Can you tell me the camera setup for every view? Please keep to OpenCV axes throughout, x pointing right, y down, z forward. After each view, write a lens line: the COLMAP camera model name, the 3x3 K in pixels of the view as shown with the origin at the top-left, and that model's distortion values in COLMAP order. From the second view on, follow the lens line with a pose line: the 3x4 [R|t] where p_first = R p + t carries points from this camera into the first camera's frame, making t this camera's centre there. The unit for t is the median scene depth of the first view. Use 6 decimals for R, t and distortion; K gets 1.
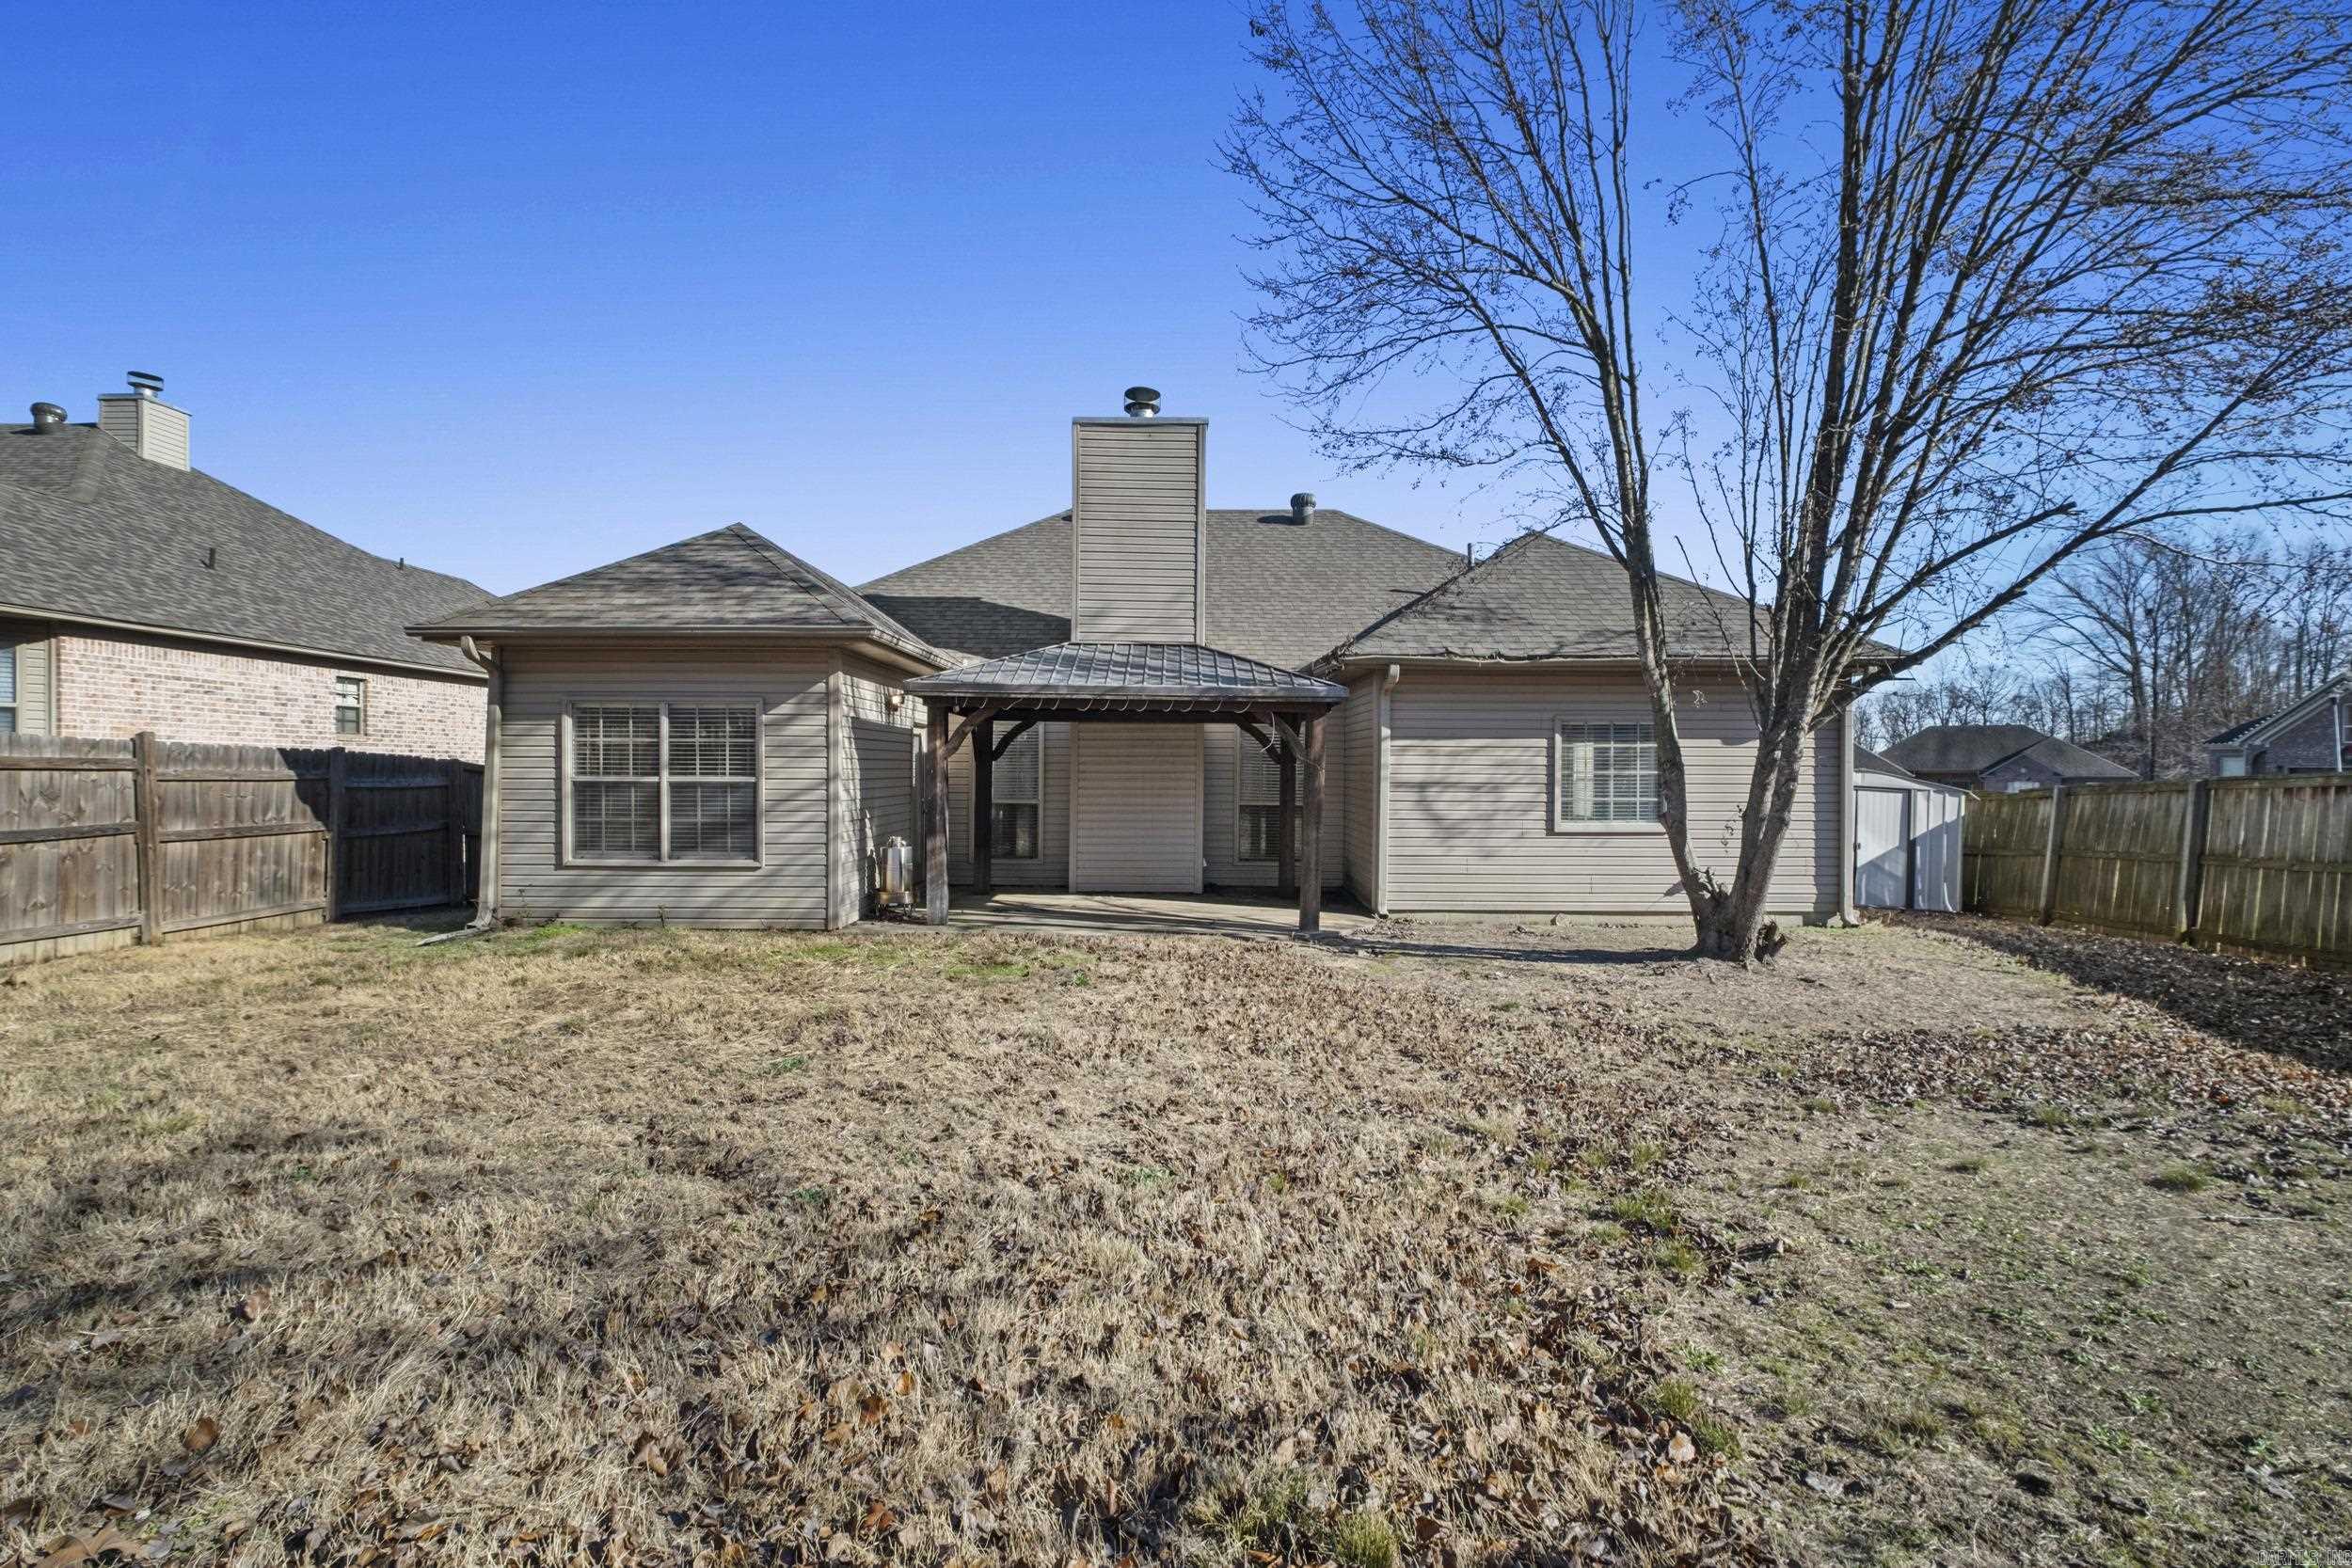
lens RADIAL K [[1032.7, 0, 1175.1], [0, 1032.7, 767.8], [0, 0, 1]] dist [-0.007484, -0.000614]
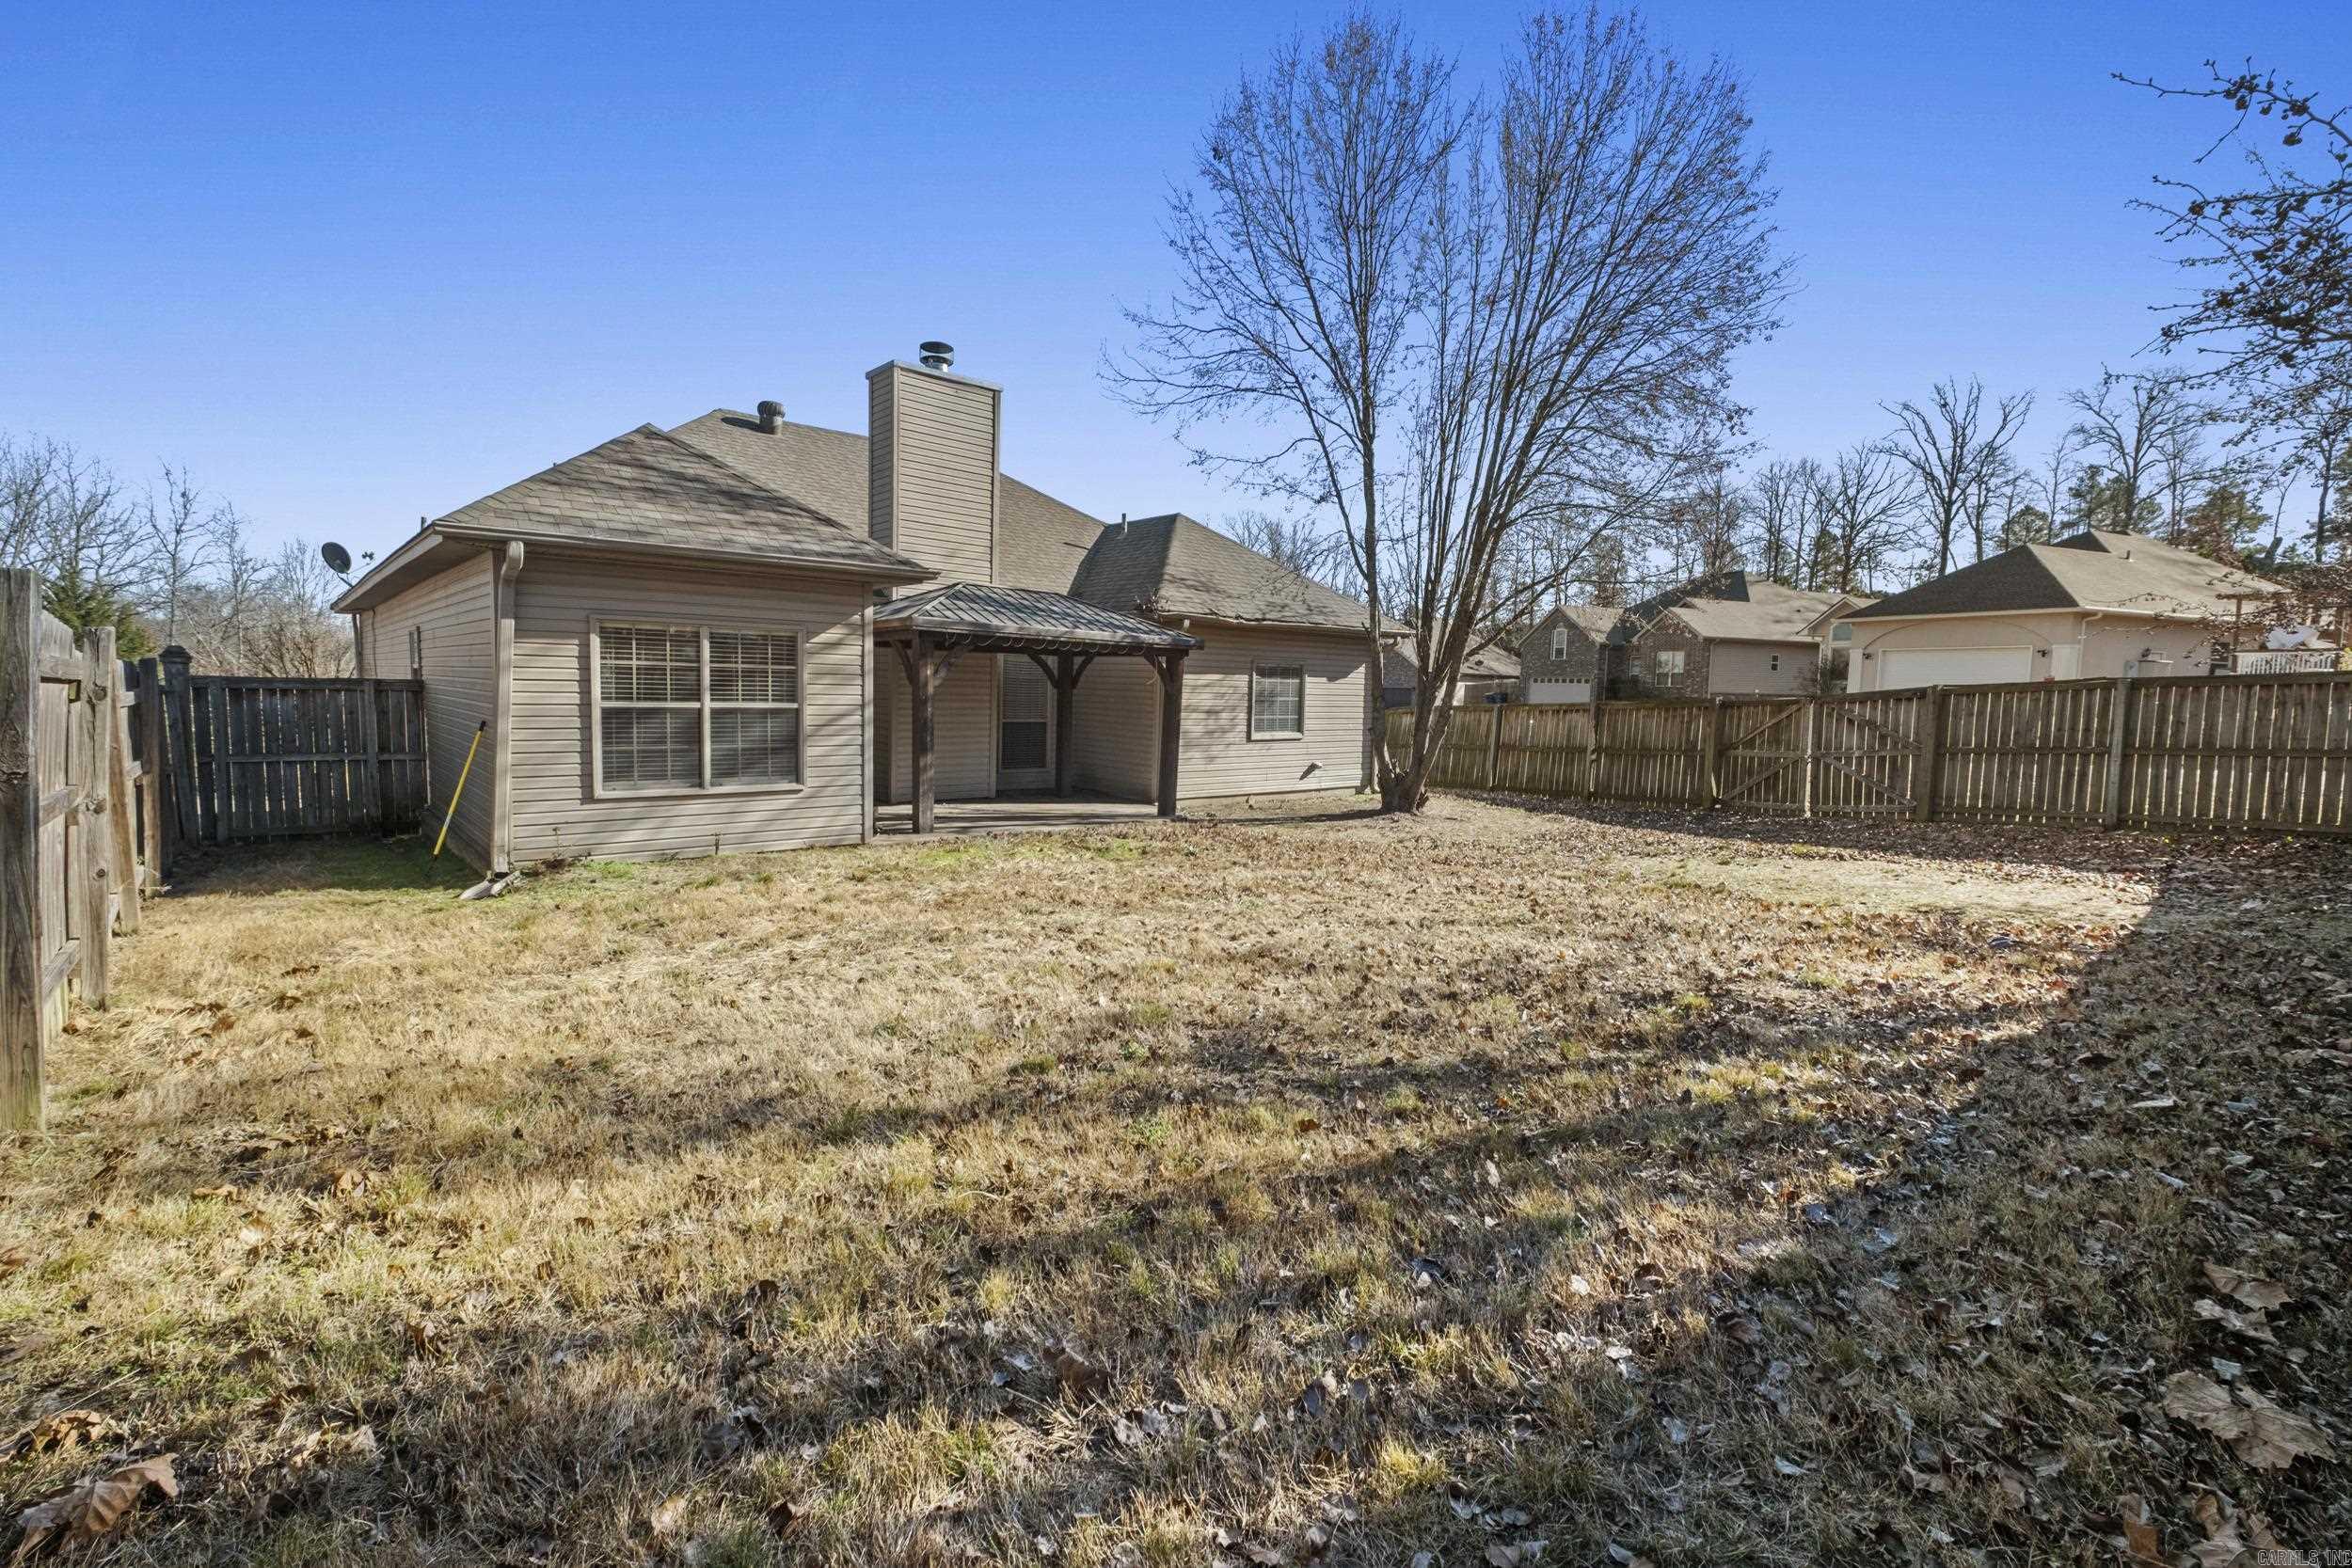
lens RADIAL K [[1032.7, 0, 1150.4], [0, 1032.7, 786.0], [0, 0, 1]] dist [-0.007484, -0.000614]
pose [[0.759543, -0.050034, 0.648529, -0.772856], [-0.018673, 0.994949, 0.098631, -0.015977], [-0.650189, -0.087024, 0.754773, -0.020151]]
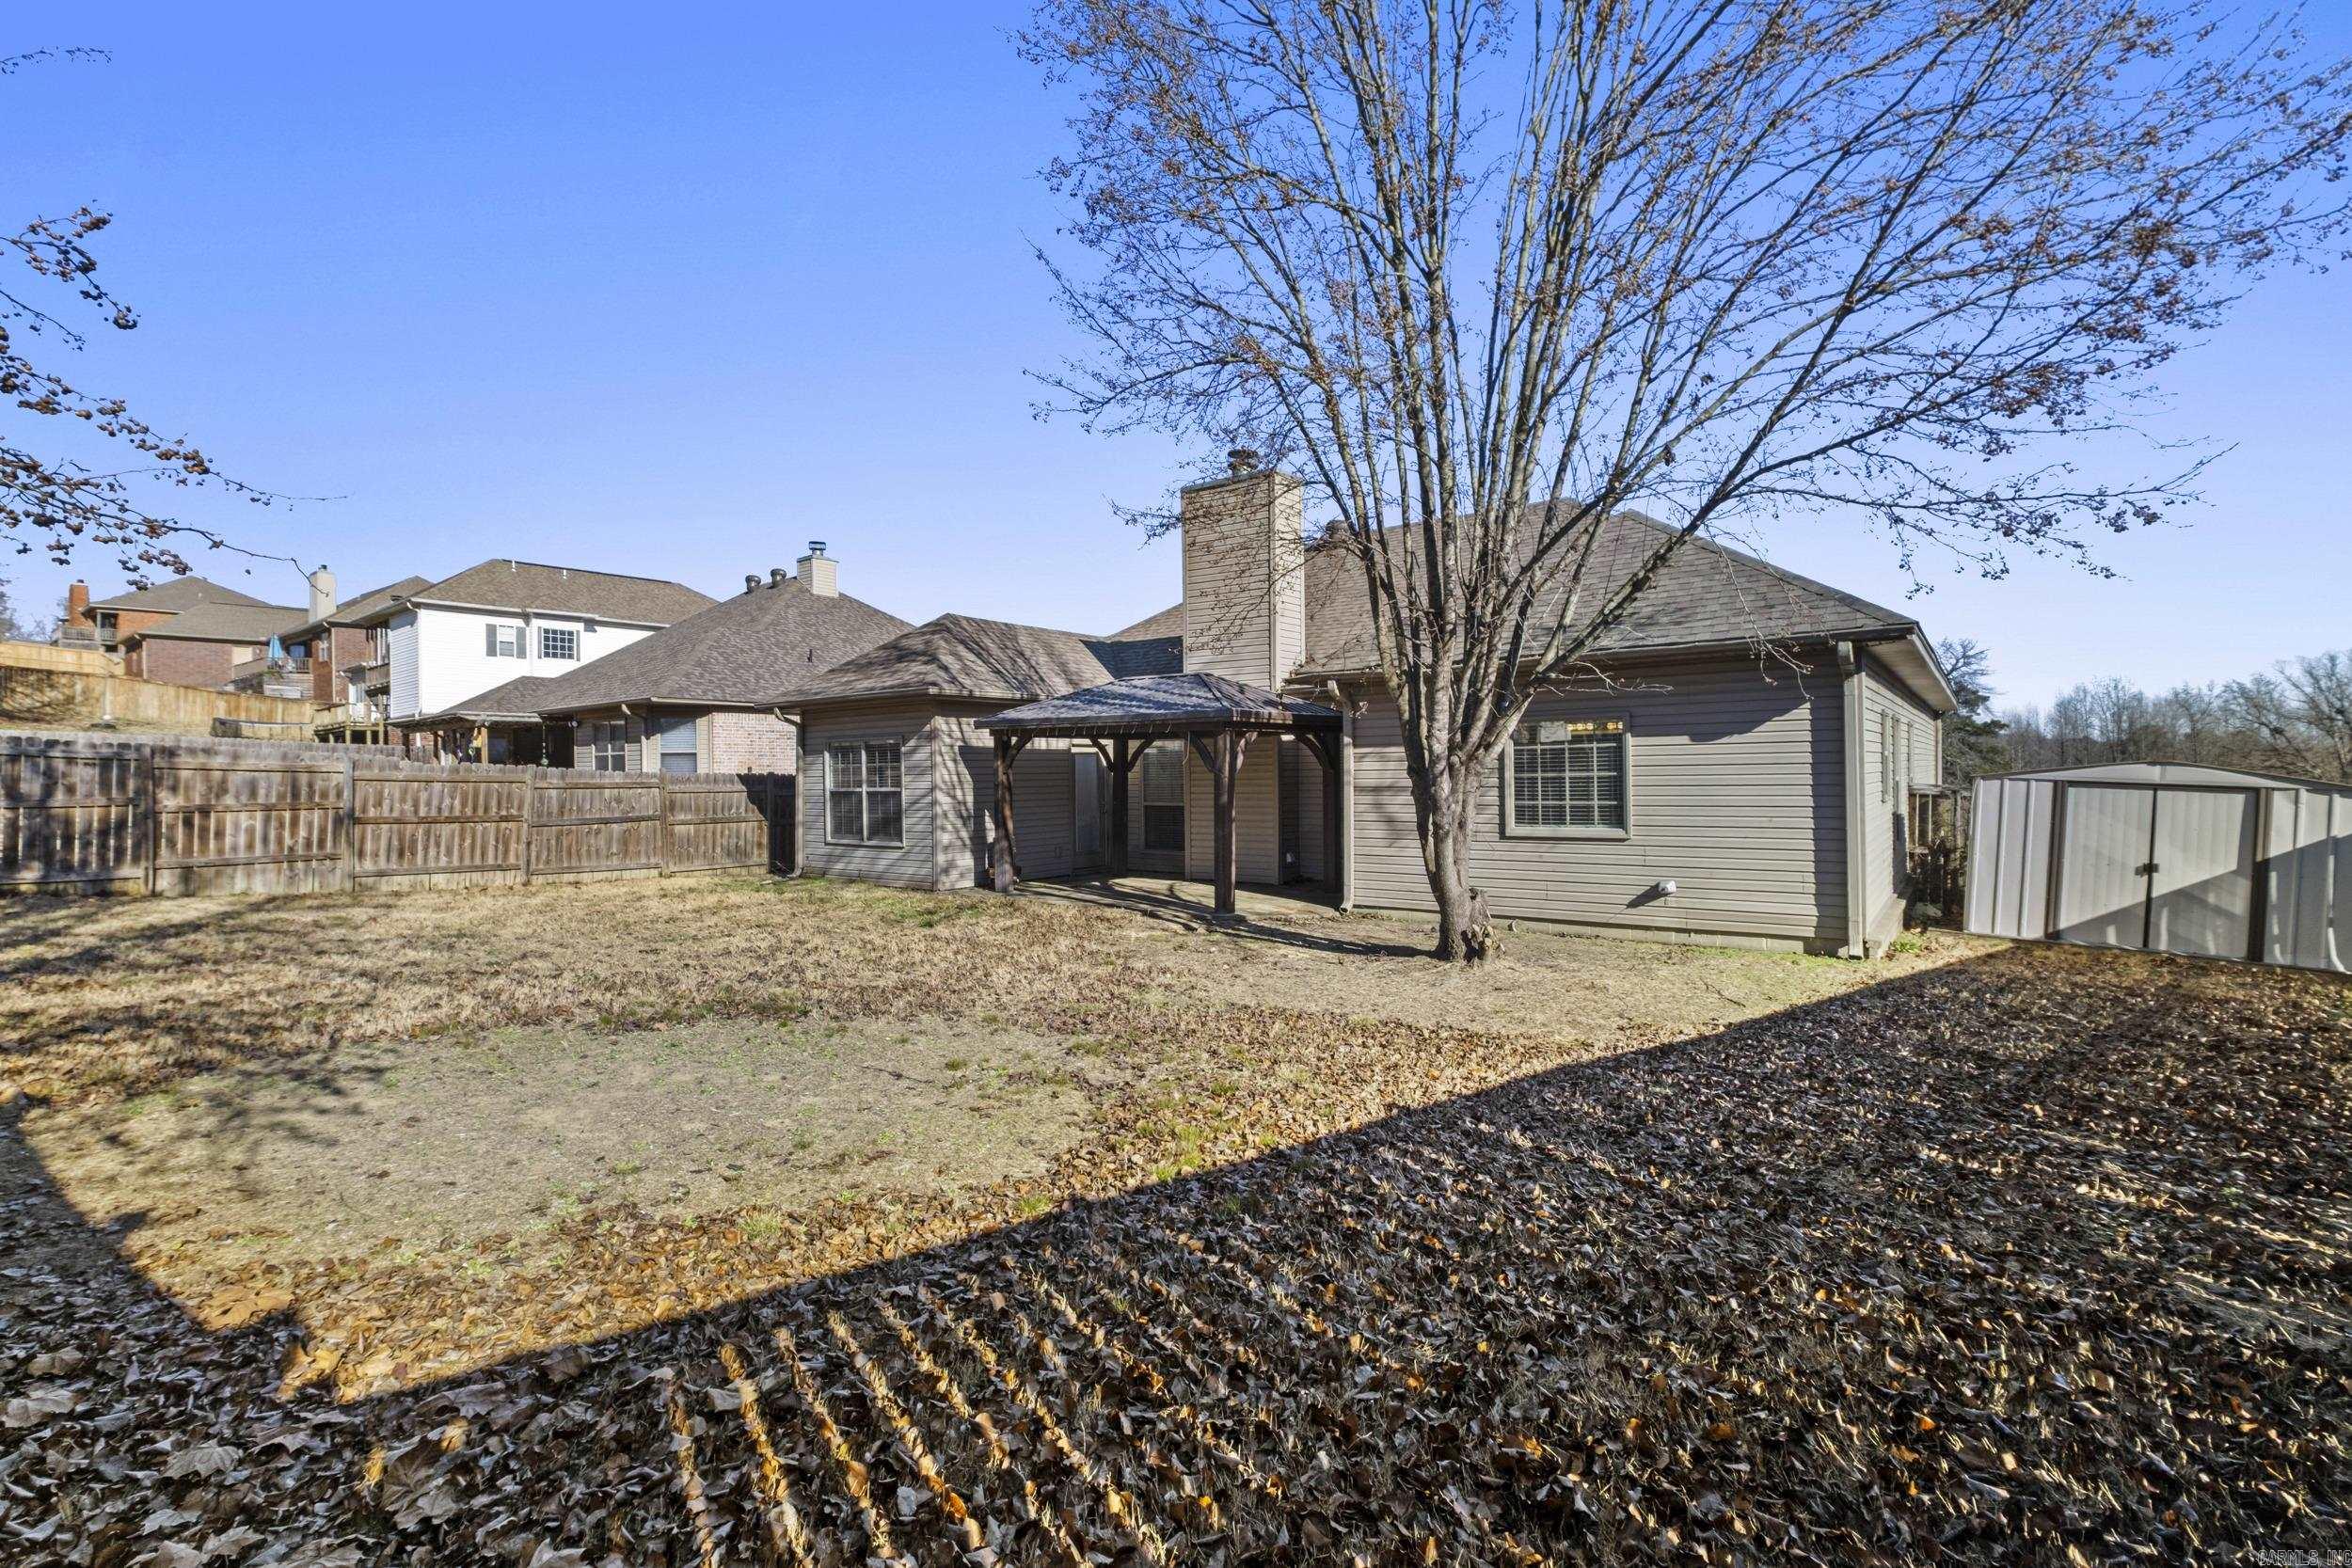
lens RADIAL K [[1032.7, 0, 1164.4], [0, 1032.7, 790.1], [0, 0, 1]] dist [-0.007484, -0.000614]
pose [[0.796127, -0.006127, -0.605099, 0.783708], [0.019445, 0.999691, 0.015461, -0.003650], [0.604817, -0.024075, 0.796000, 0.020372]]
